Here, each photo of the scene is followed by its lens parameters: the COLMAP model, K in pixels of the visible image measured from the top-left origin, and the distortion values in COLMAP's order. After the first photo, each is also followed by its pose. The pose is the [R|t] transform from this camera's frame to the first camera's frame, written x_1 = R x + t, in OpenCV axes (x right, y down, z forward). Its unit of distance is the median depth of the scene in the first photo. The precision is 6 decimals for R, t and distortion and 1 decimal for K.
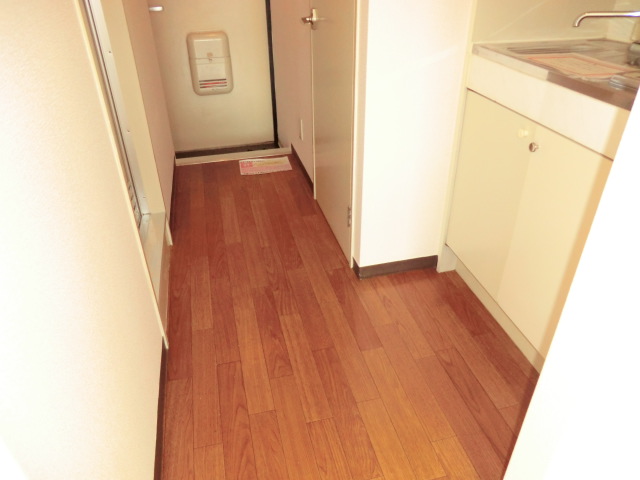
lens RADIAL K [[463.0, 0, 323.5], [0, 463.0, 237.2], [0, 0, 1]] dist [-0.102592, 0.109051]
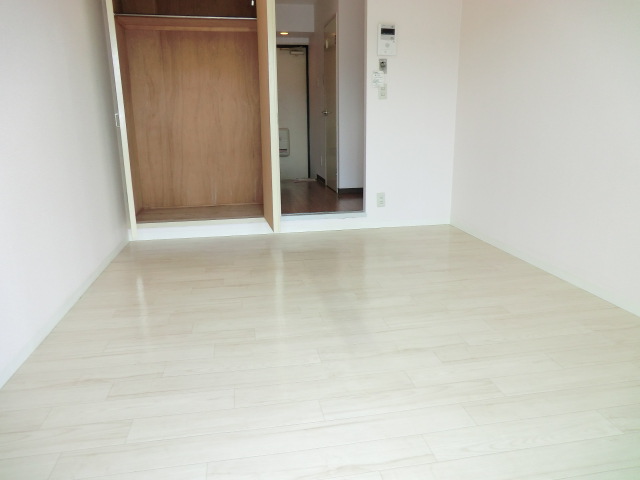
lens RADIAL K [[463.0, 0, 323.5], [0, 463.0, 237.2], [0, 0, 1]] dist [-0.102592, 0.109051]
pose [[0.998265, 0.015844, -0.056704, 0.108968], [-0.032224, 0.953080, -0.300997, 0.887902], [0.049275, 0.302302, 0.951938, -1.178504]]
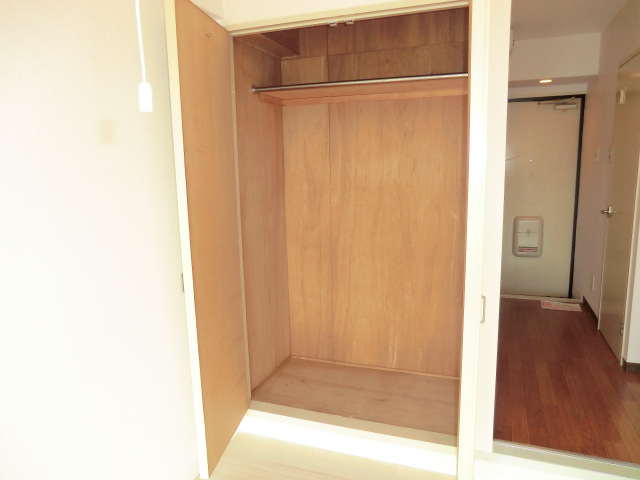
lens RADIAL K [[463.0, 0, 323.5], [0, 463.0, 237.2], [0, 0, 1]] dist [-0.102592, 0.109051]
pose [[0.823076, 0.084925, -0.561545, 0.042236], [-0.290647, 0.912453, -0.288018, 0.303495], [0.487924, 0.400272, 0.775701, -0.592898]]
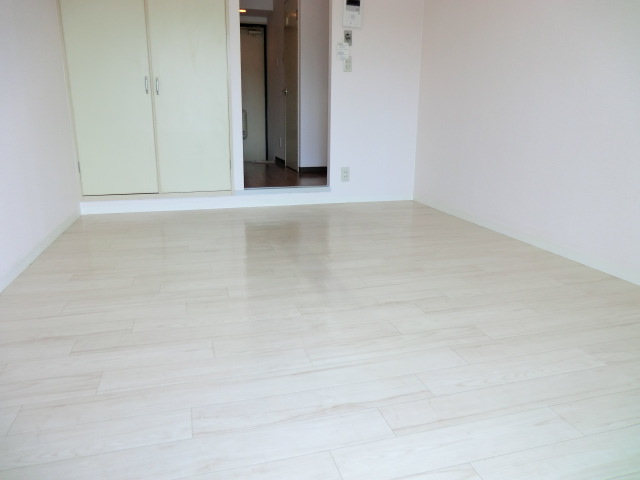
lens RADIAL K [[463.0, 0, 323.5], [0, 463.0, 237.2], [0, 0, 1]] dist [-0.102592, 0.109051]
pose [[0.998741, 0.010669, 0.049022, 0.062638], [0.004336, 0.955109, -0.296222, 0.955098], [-0.049981, 0.296061, 0.953860, -1.126836]]
